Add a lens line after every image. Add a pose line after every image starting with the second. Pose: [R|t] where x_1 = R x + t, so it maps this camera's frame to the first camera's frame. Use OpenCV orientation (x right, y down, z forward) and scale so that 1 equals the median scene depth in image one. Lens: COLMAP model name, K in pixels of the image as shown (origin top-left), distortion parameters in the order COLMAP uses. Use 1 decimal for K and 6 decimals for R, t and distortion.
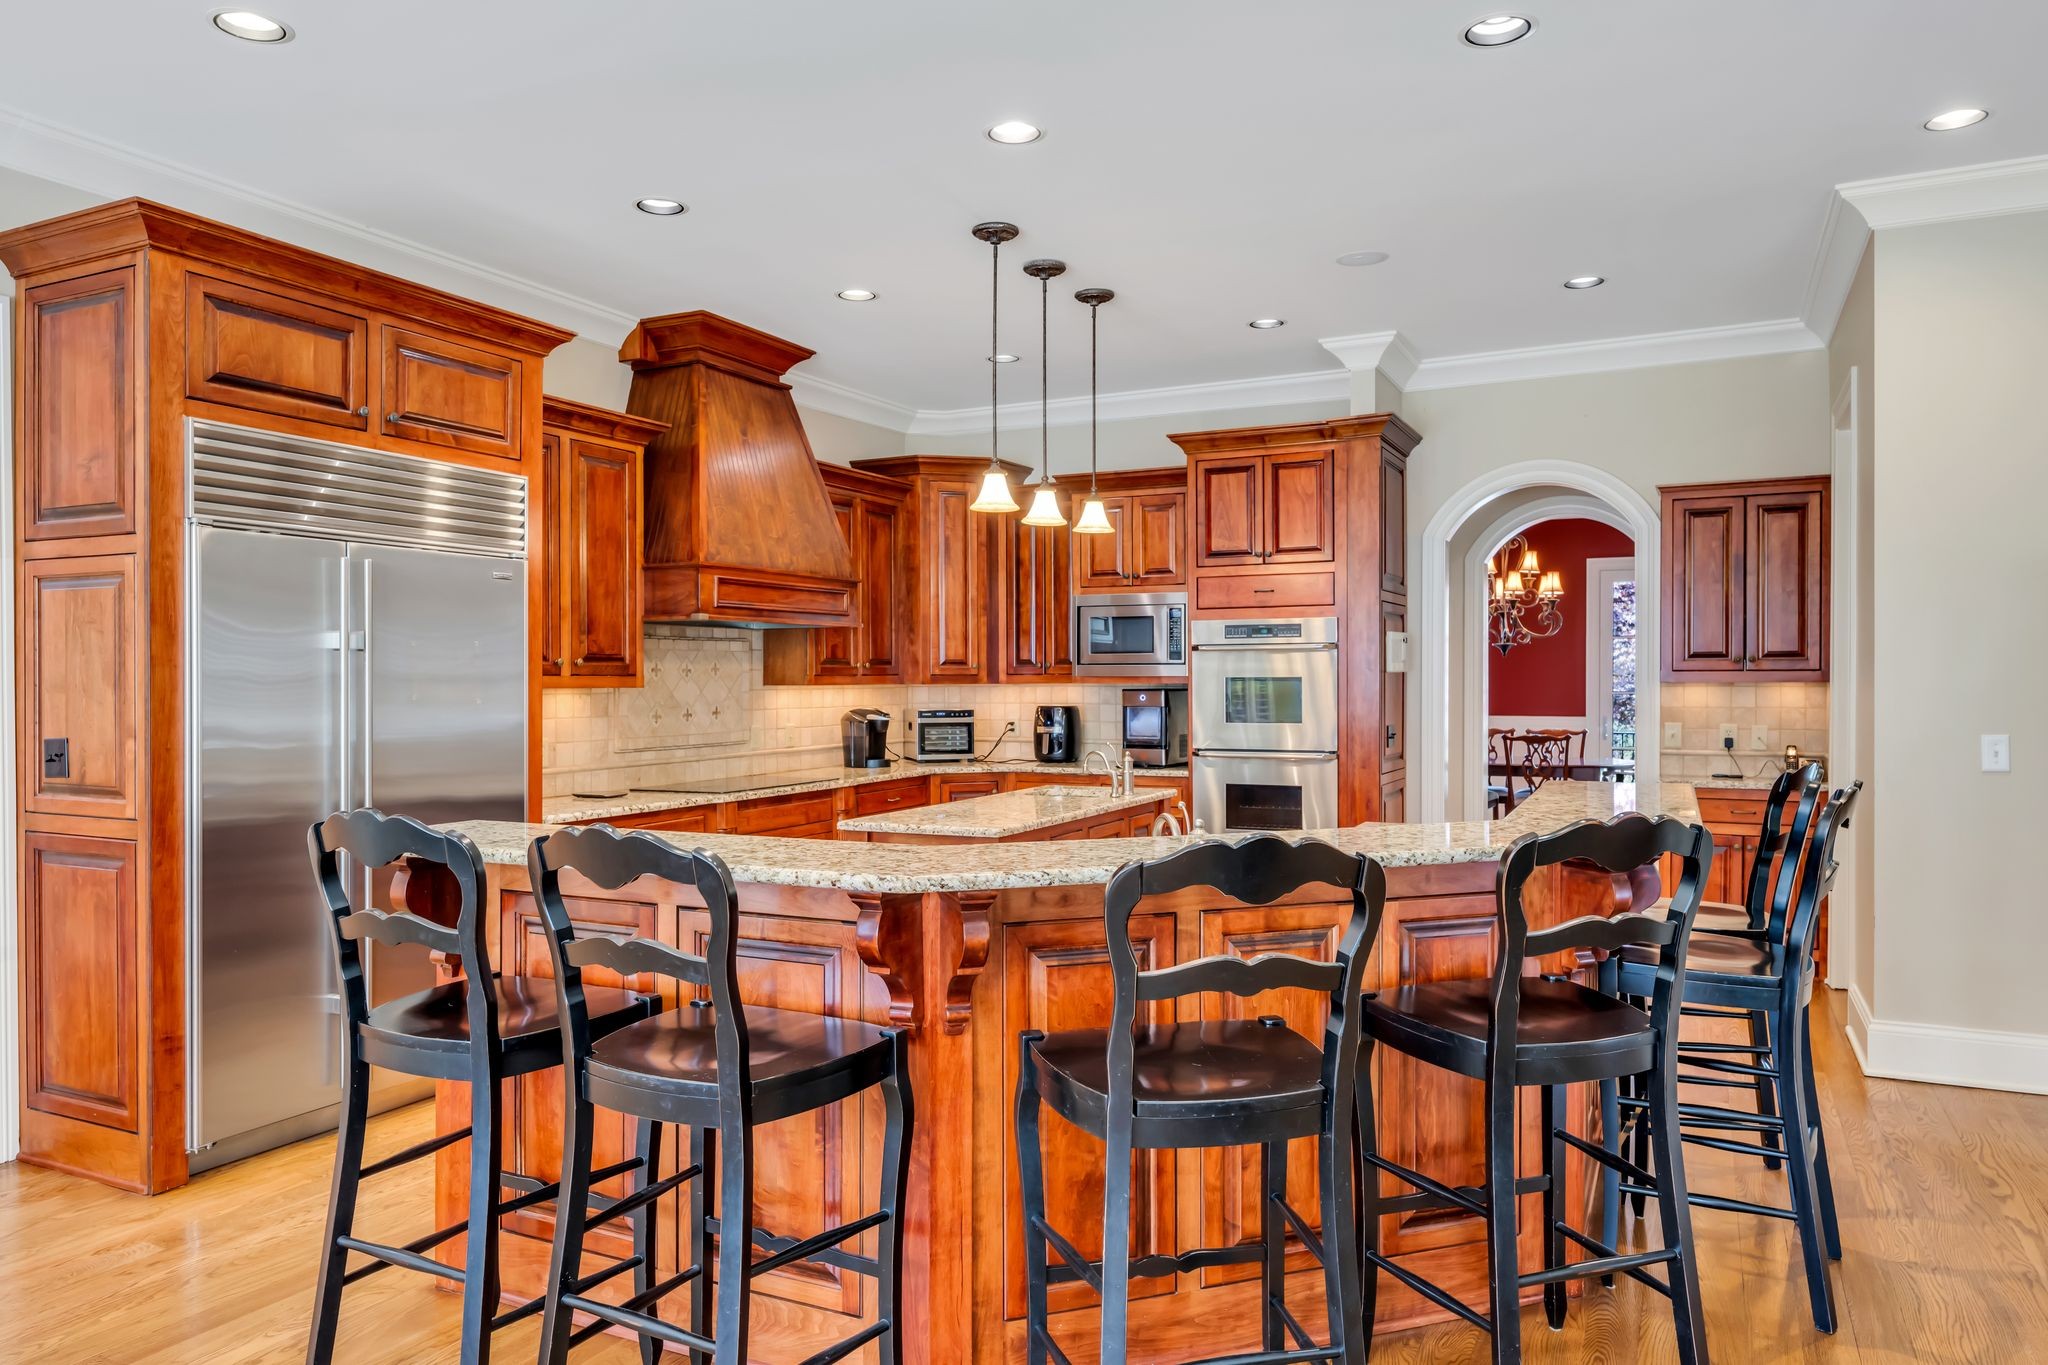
lens RADIAL K [[1381.6, 0, 1020.9], [0, 1381.6, 684.7], [0, 0, 1]] dist [-0.002104, 0.000276]
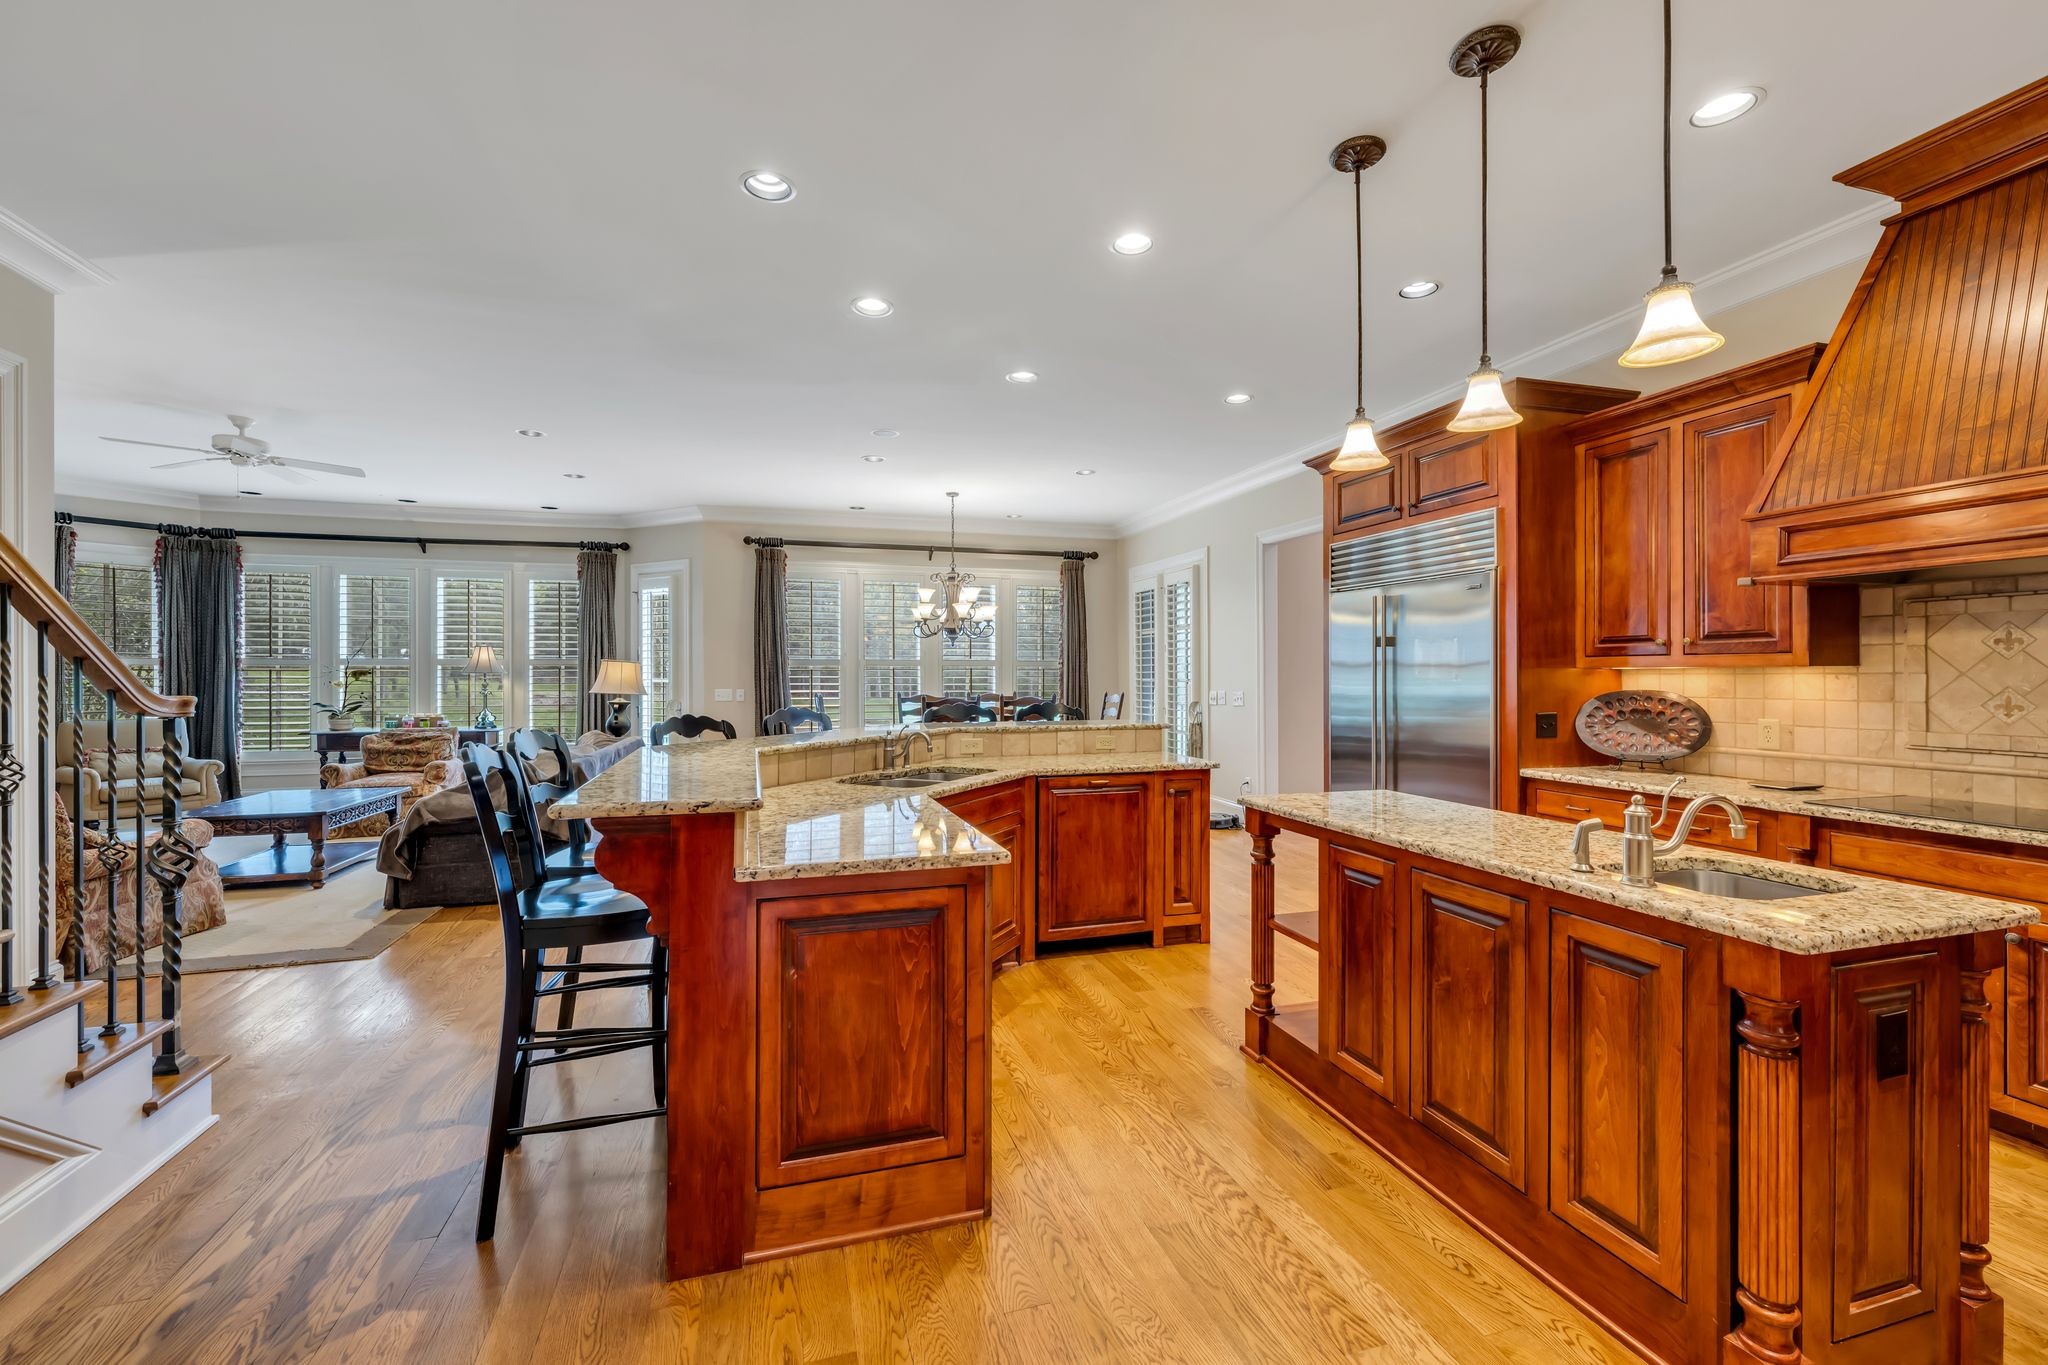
lens RADIAL K [[818.9, 0, 1013.9], [0, 818.9, 673.9], [0, 0, 1]] dist [-0.003682, 0.000434]
pose [[-0.729374, 0.005159, -0.684096, 0.451452], [0.003131, 0.999986, 0.004203, 0.003500], [0.684108, 0.000924, -0.729380, 1.103965]]
